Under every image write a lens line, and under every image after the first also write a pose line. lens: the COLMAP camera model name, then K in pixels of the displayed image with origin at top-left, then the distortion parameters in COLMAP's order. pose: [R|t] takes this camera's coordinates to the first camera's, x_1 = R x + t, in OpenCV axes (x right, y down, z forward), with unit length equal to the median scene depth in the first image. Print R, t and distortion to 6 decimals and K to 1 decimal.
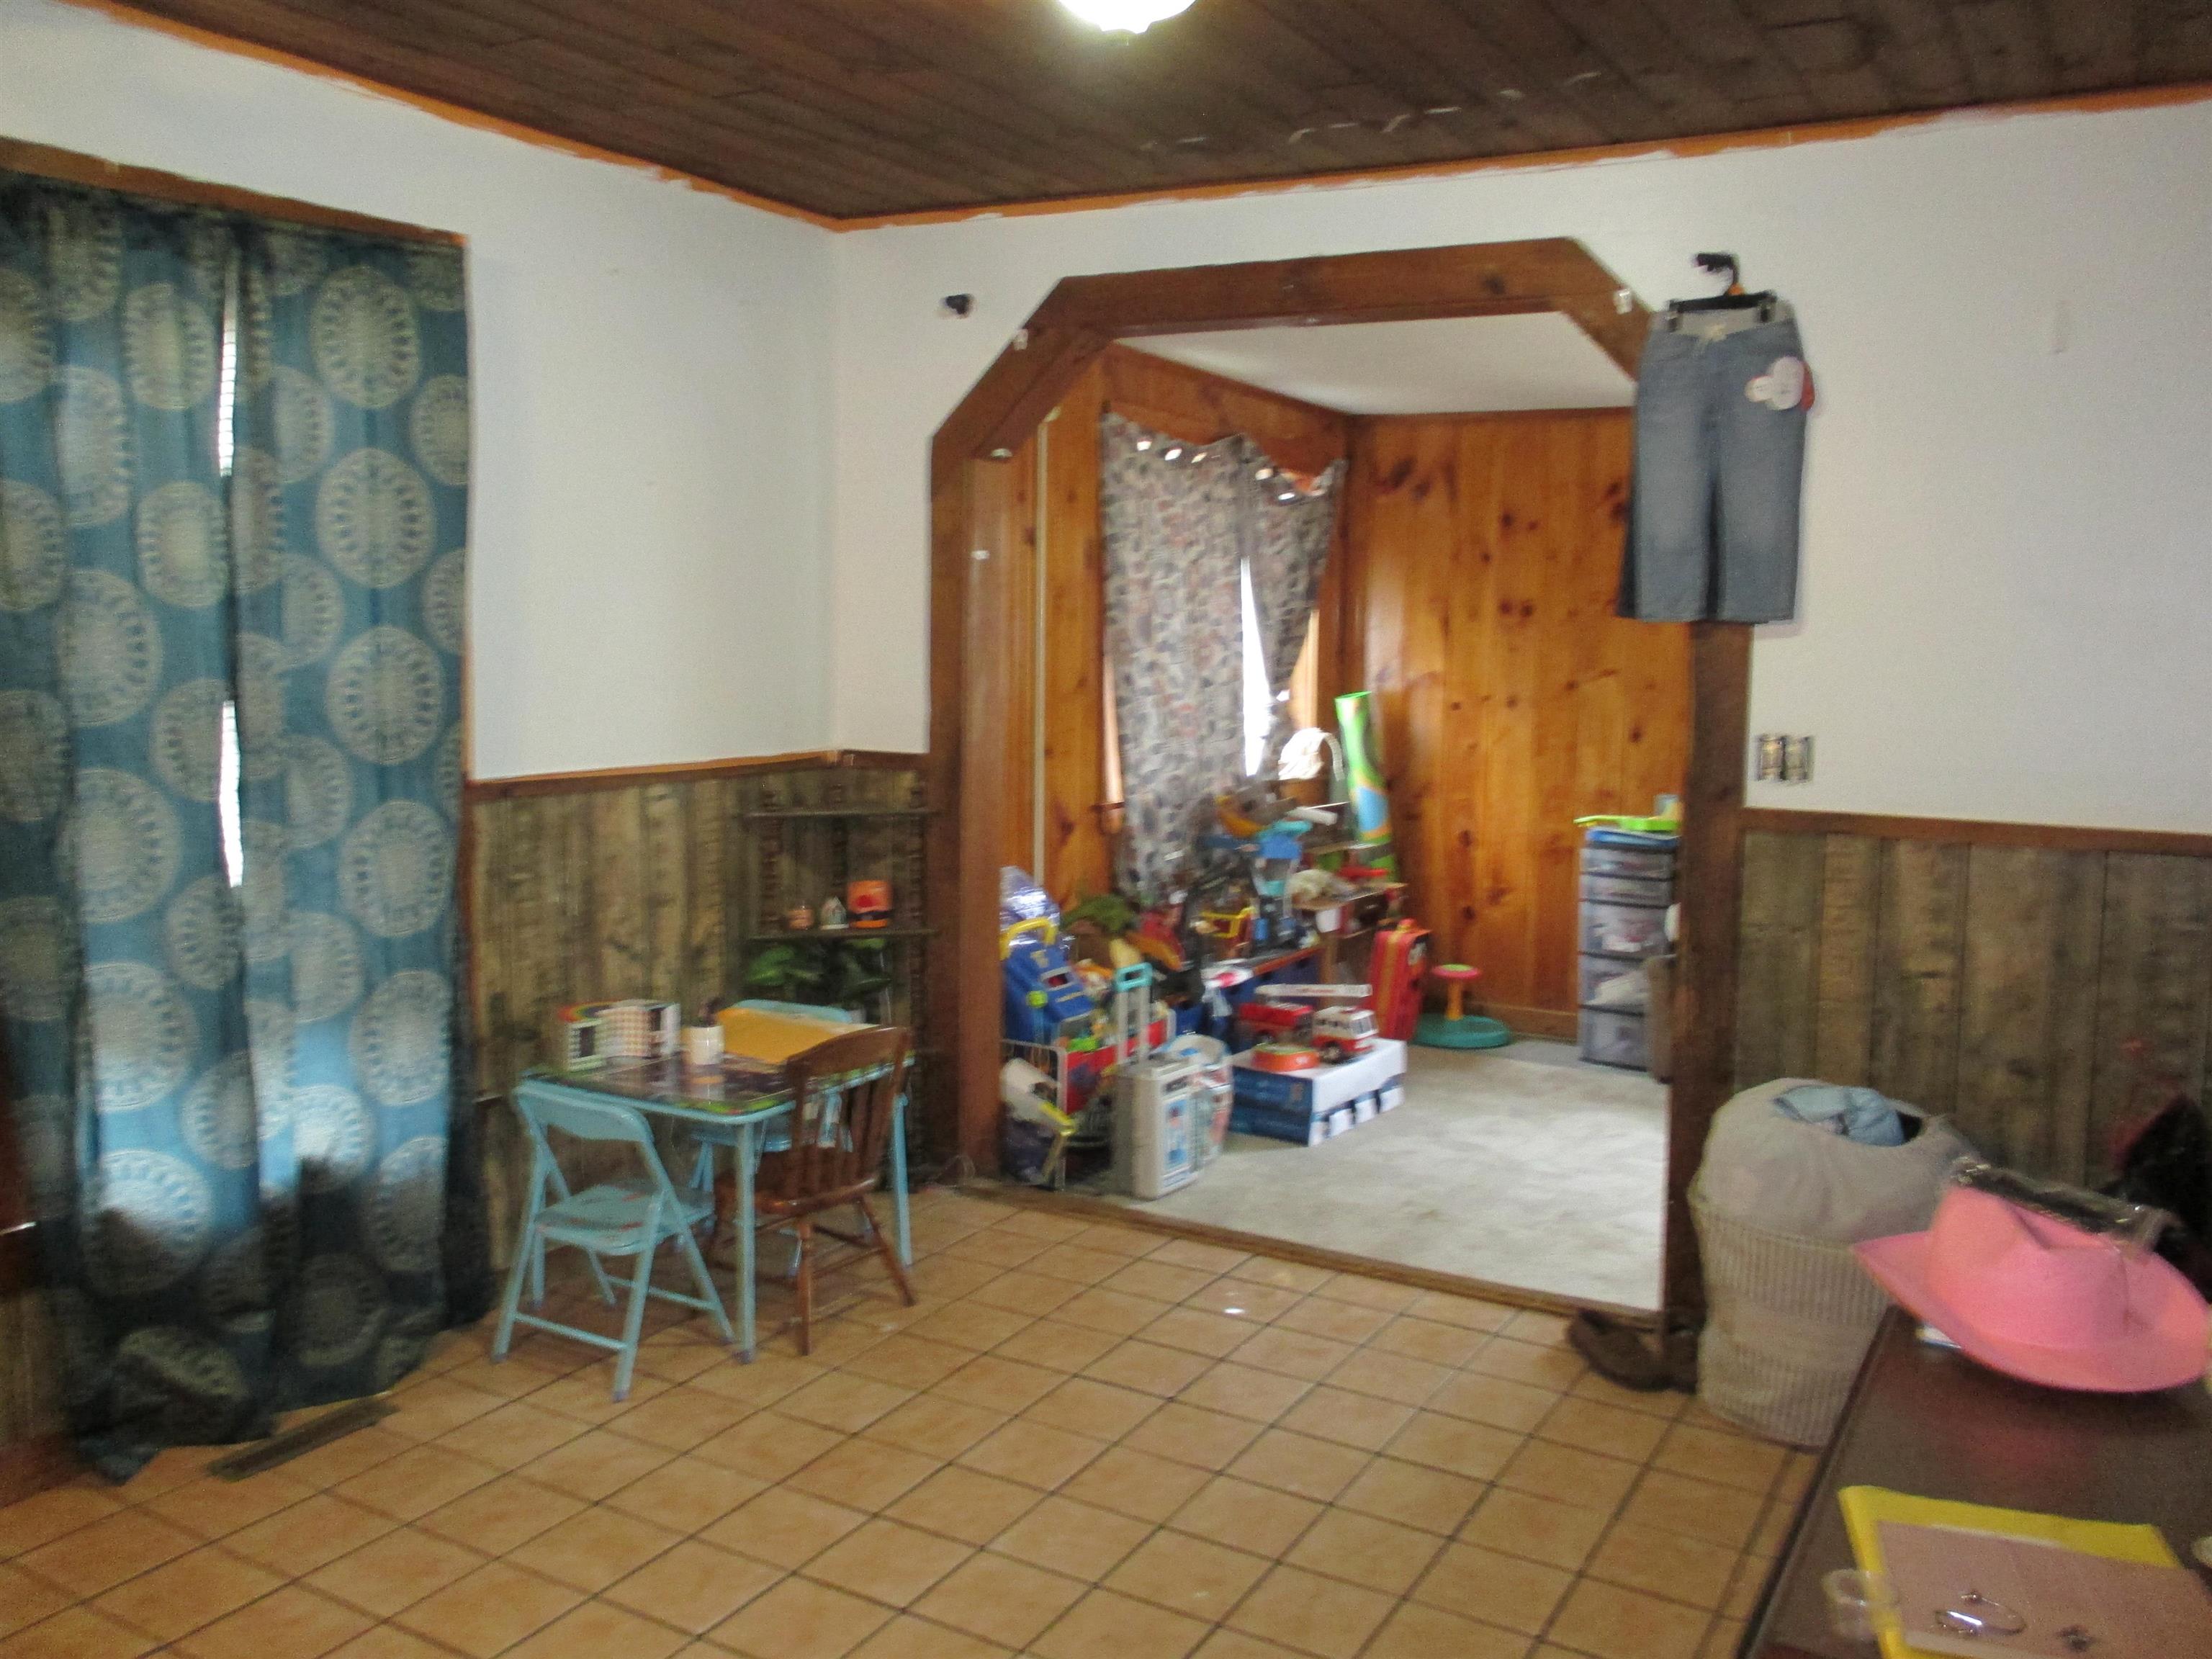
lens RADIAL K [[1832.7, 0, 1131.2], [0, 1832.7, 816.1], [0, 0, 1]] dist [-0.033266, -0.012461]
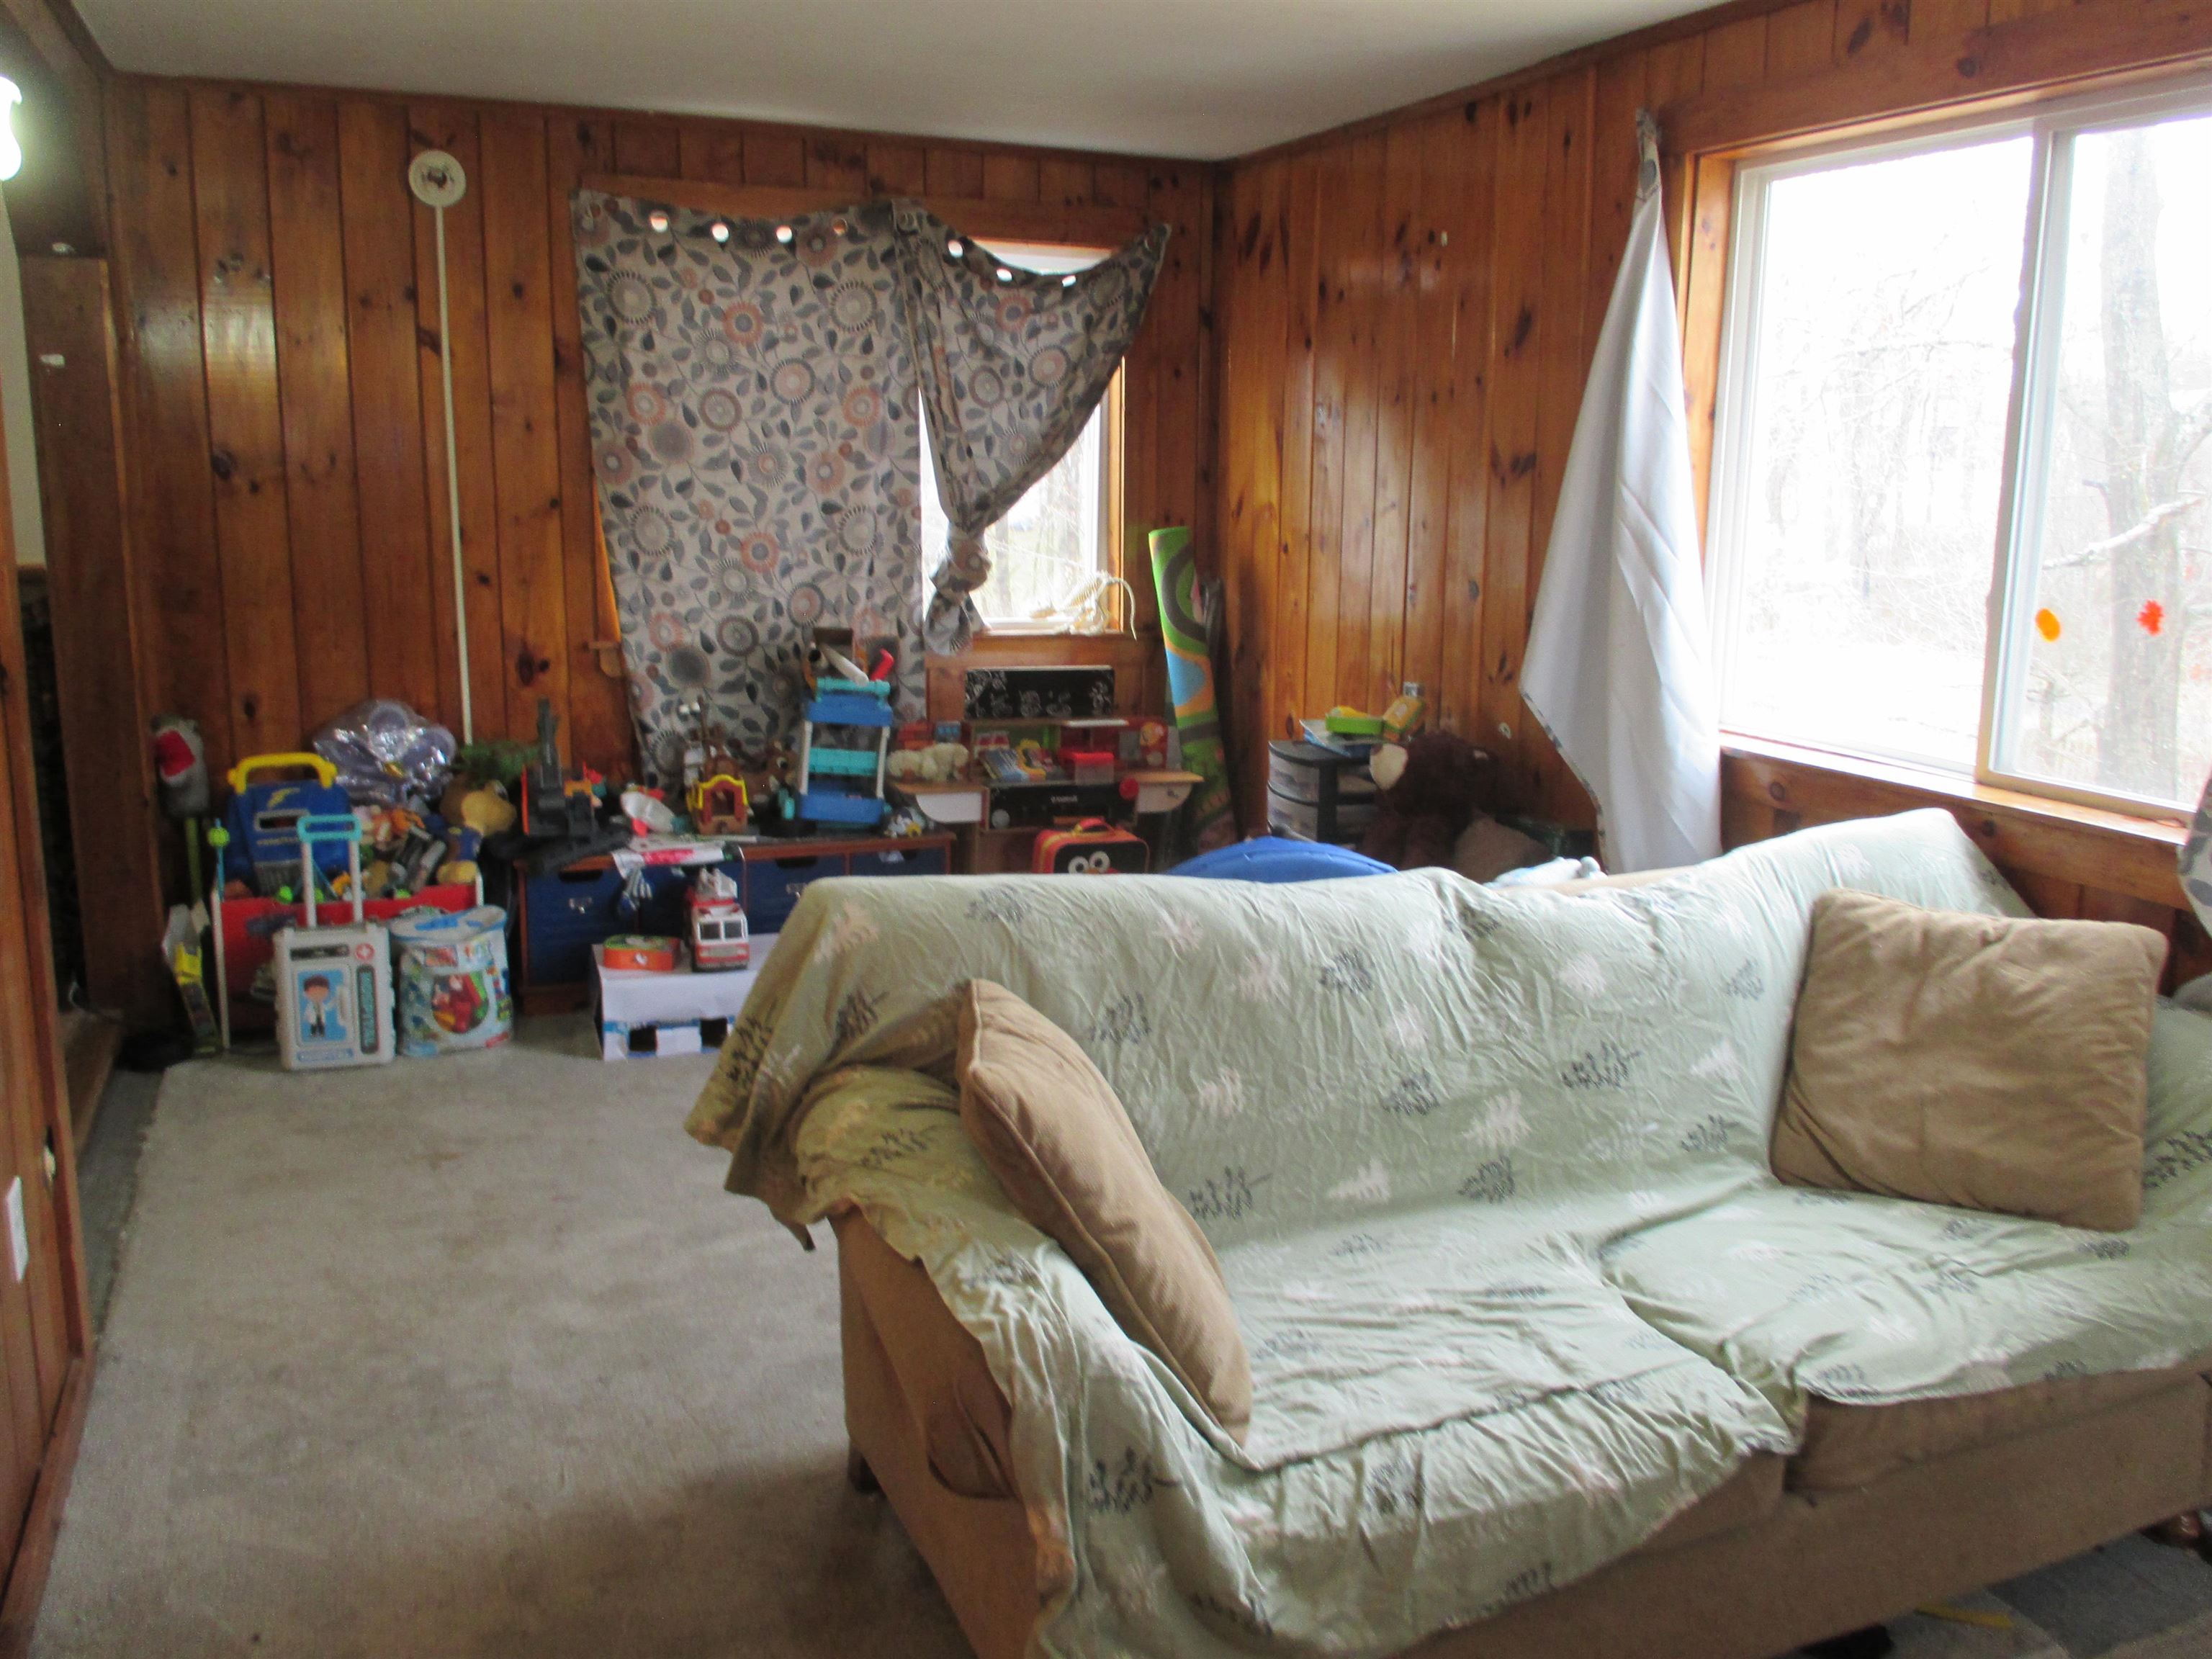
lens RADIAL K [[1832.7, 0, 1131.2], [0, 1832.7, 816.1], [0, 0, 1]] dist [-0.033266, -0.012461]
pose [[0.784590, 0.114318, -0.609385, 1.187249], [-0.064416, 0.992566, 0.103264, -0.050494], [0.616660, -0.041766, 0.786121, 0.747164]]
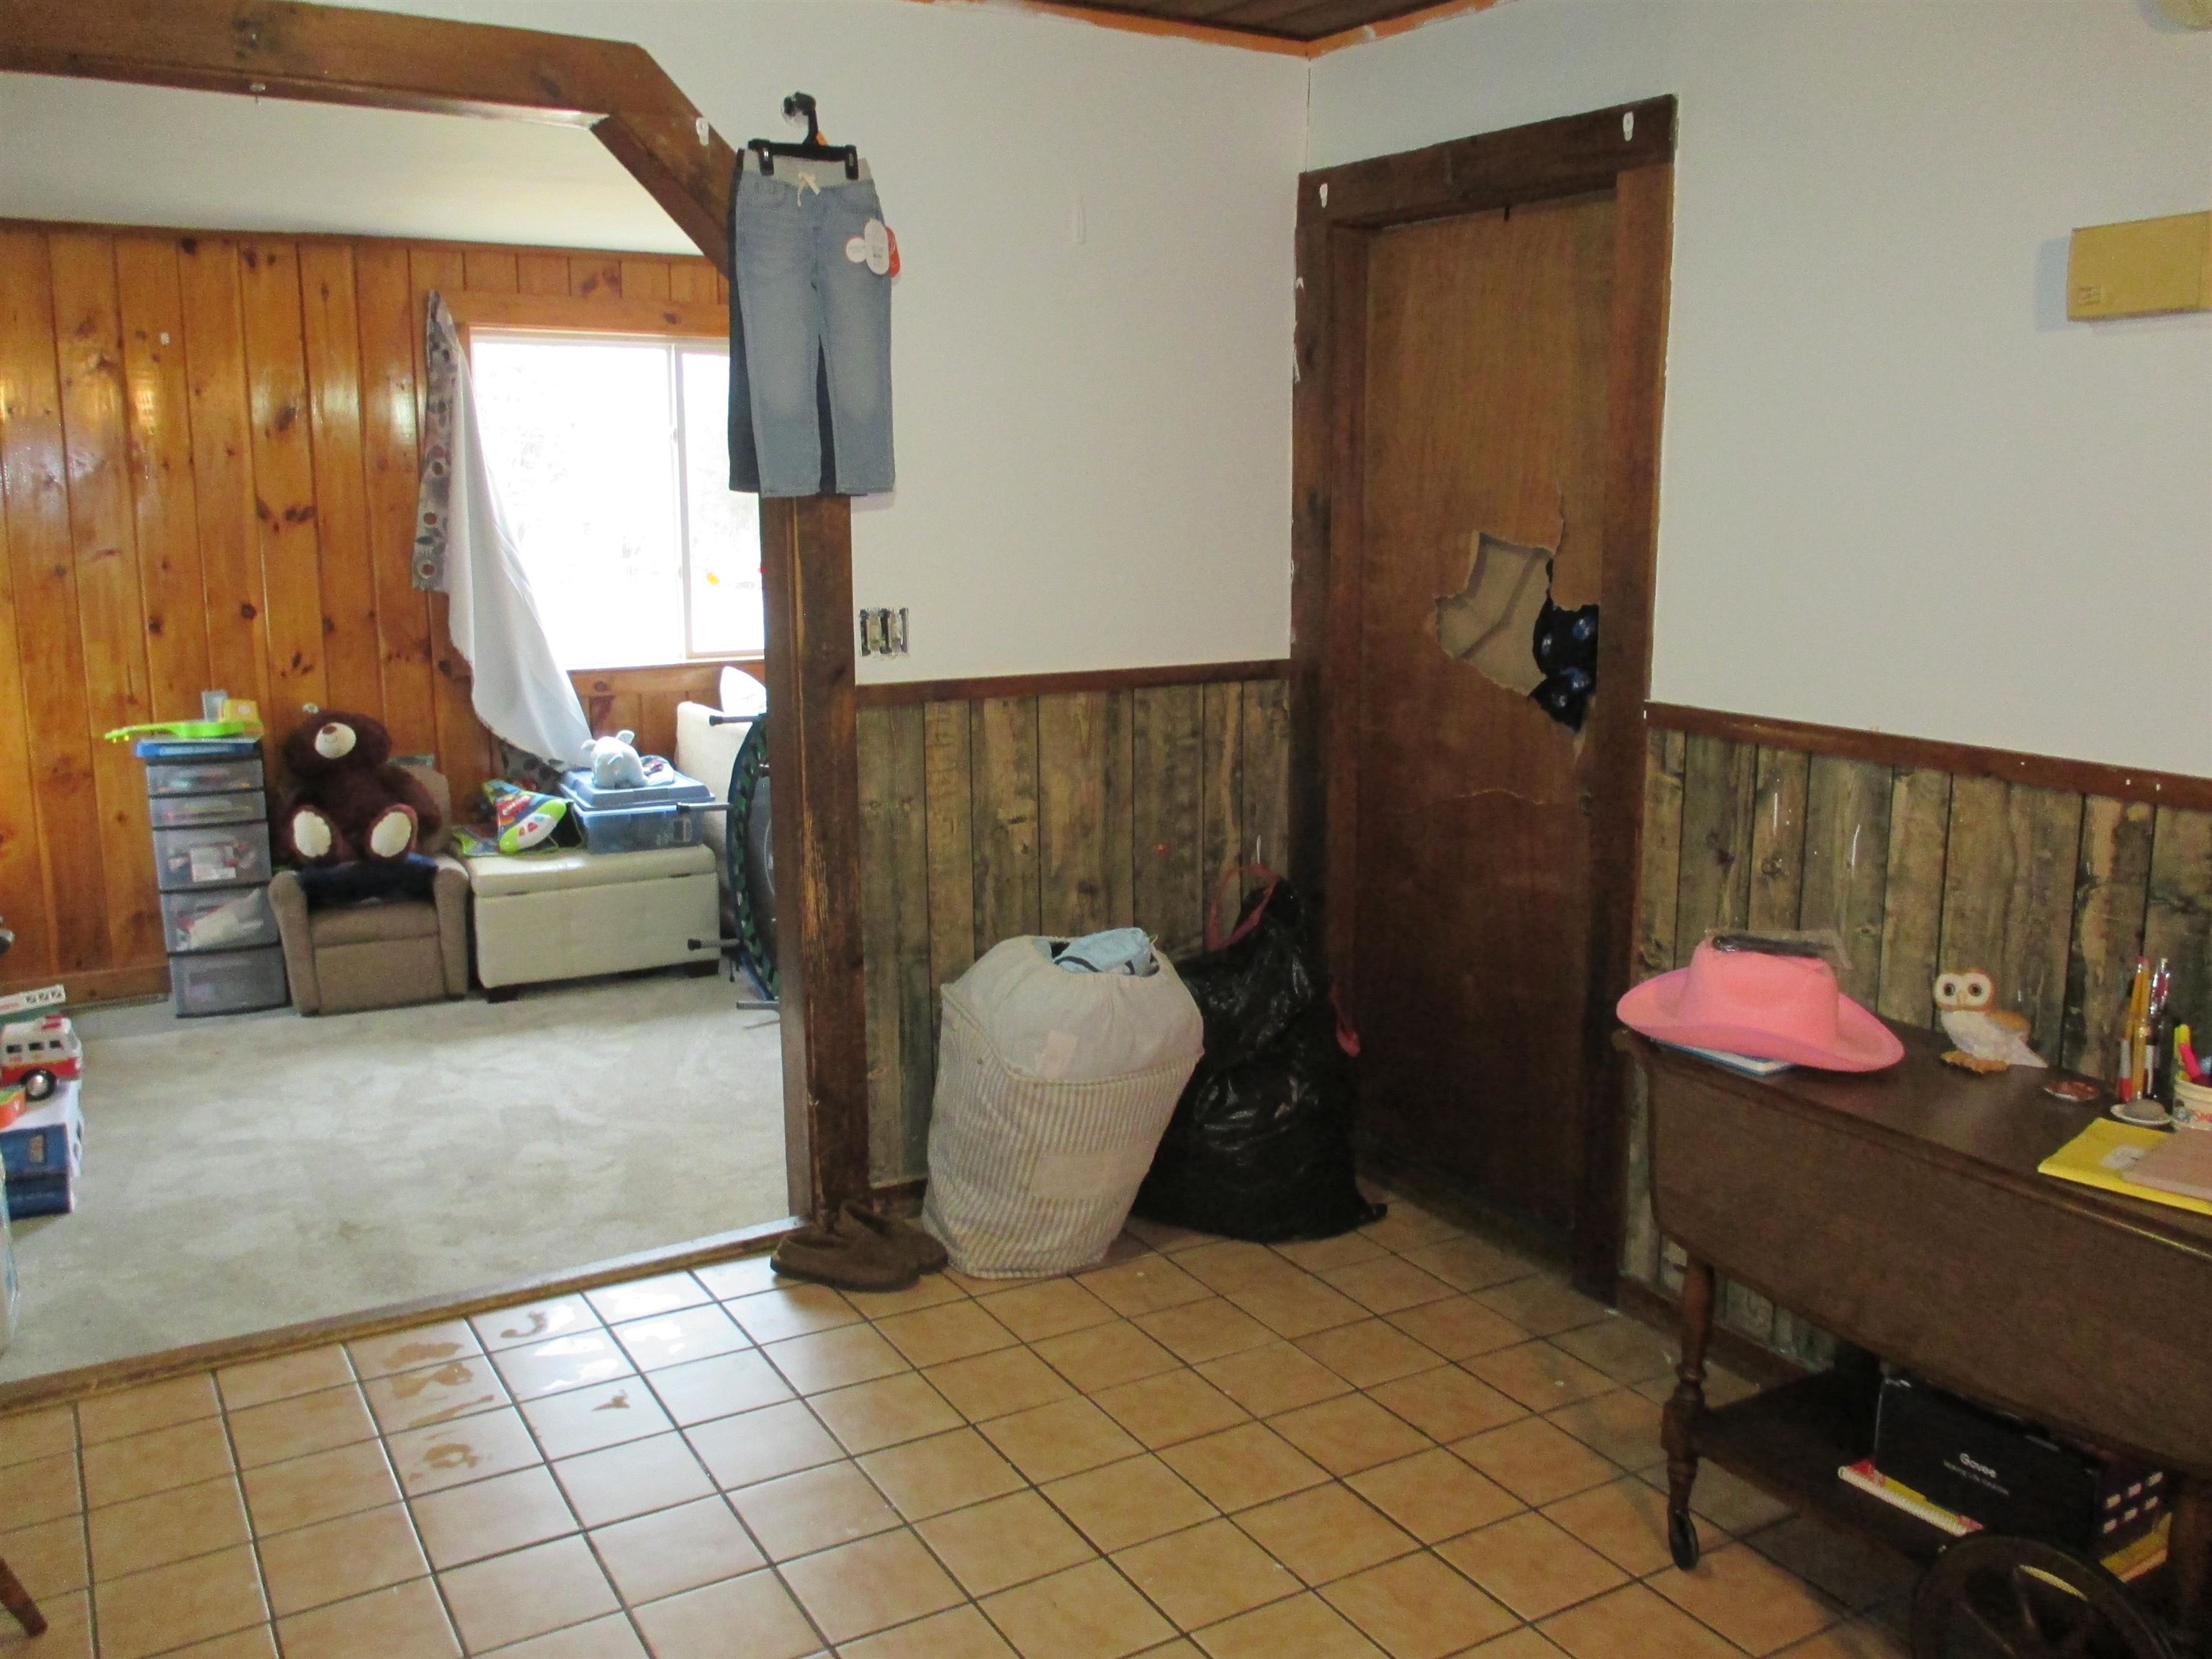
lens RADIAL K [[1832.7, 0, 1131.2], [0, 1832.7, 816.1], [0, 0, 1]] dist [-0.033266, -0.012461]
pose [[0.490246, -0.168784, 0.855085, -0.443524], [0.097317, 0.985536, 0.138738, -0.057773], [-0.866134, 0.015199, 0.499581, 0.385998]]
